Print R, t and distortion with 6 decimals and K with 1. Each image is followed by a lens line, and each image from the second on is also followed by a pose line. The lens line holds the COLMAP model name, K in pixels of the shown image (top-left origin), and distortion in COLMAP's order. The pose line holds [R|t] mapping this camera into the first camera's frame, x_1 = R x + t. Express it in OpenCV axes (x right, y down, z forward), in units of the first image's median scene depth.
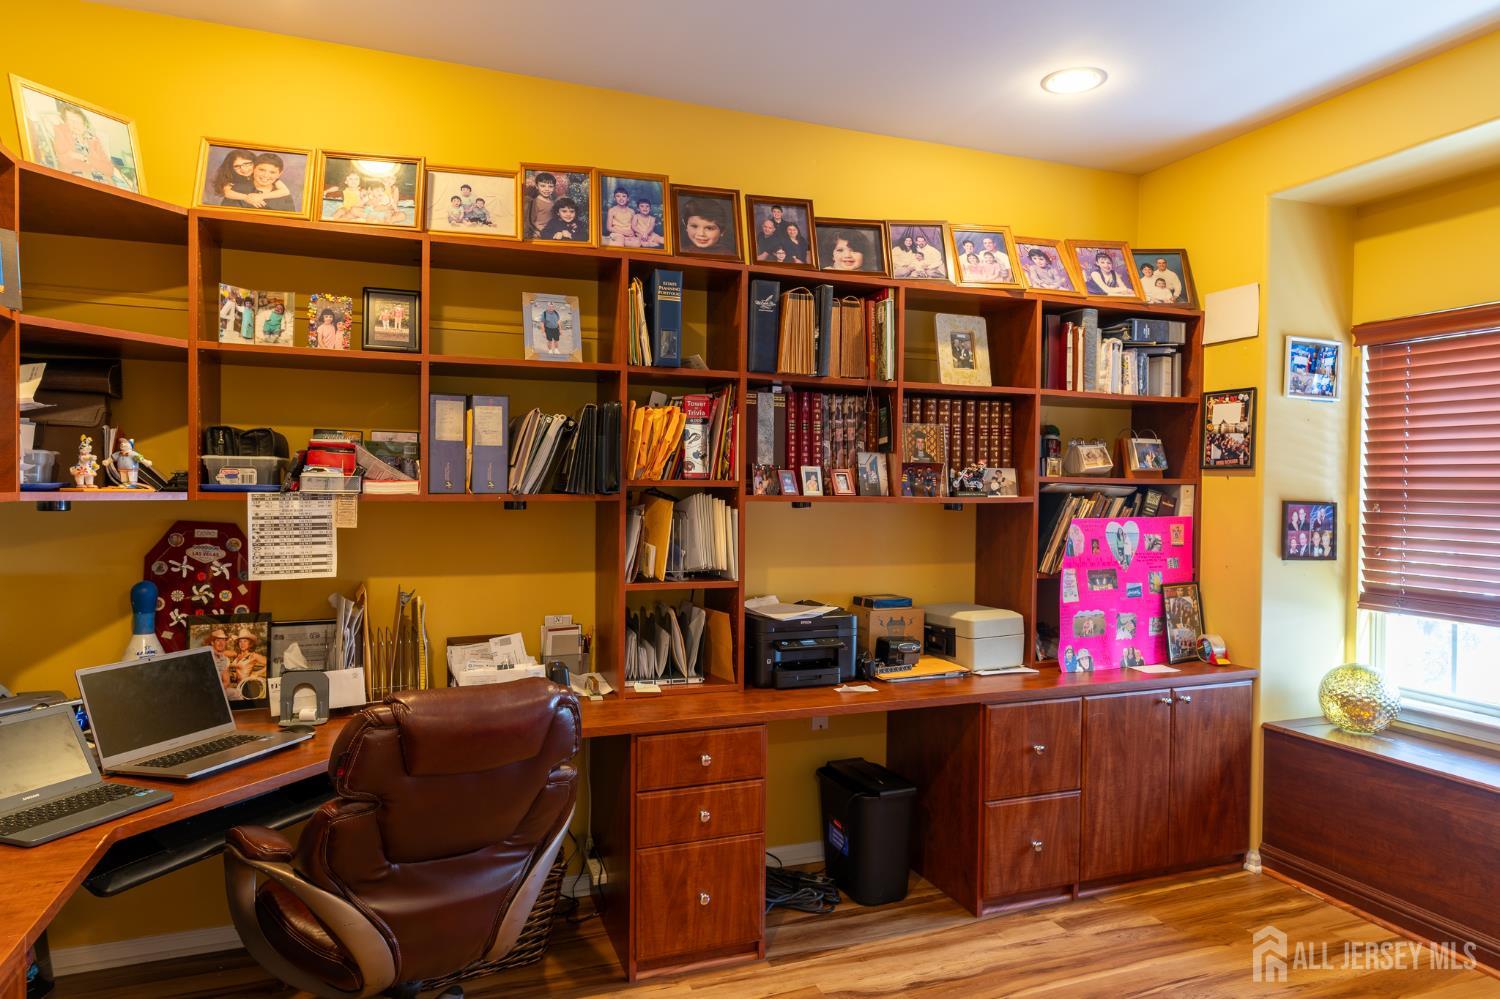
lens RADIAL K [[928.4, 0, 747.9], [0, 928.4, 500.1], [0, 0, 1]] dist [-0.003191, 0.004303]
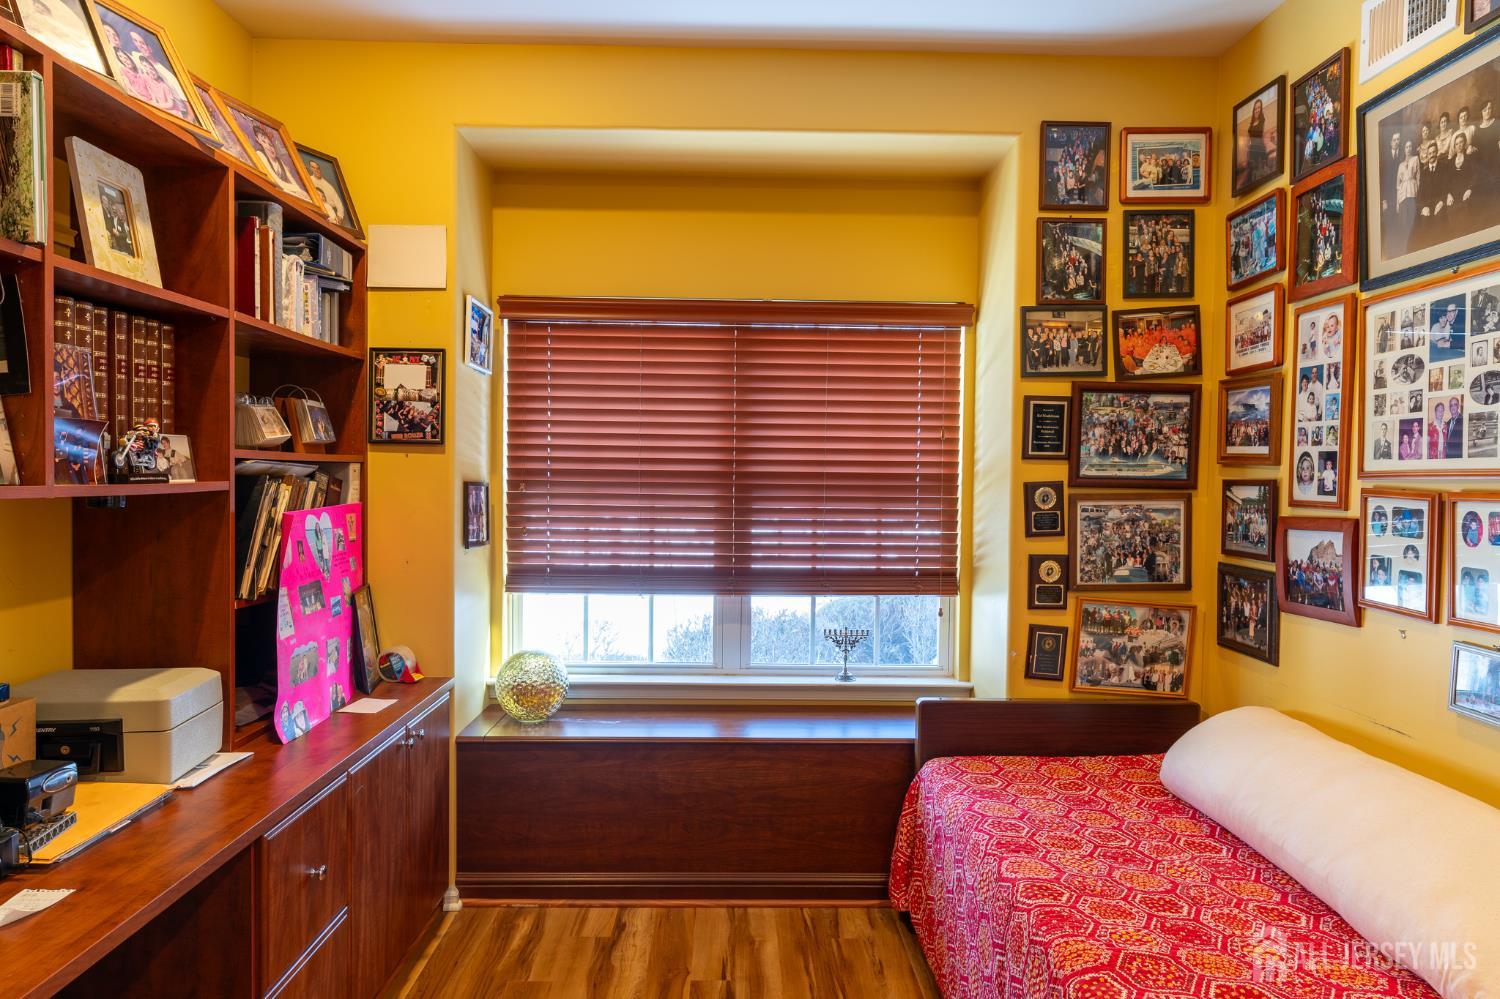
lens RADIAL K [[928.4, 0, 747.9], [0, 928.4, 500.1], [0, 0, 1]] dist [-0.003191, 0.004303]
pose [[0.338112, -0.032740, 0.940536, -0.164456], [0.006839, 0.999454, 0.032332, -0.008608], [-0.941081, -0.004500, 0.338151, 0.447922]]
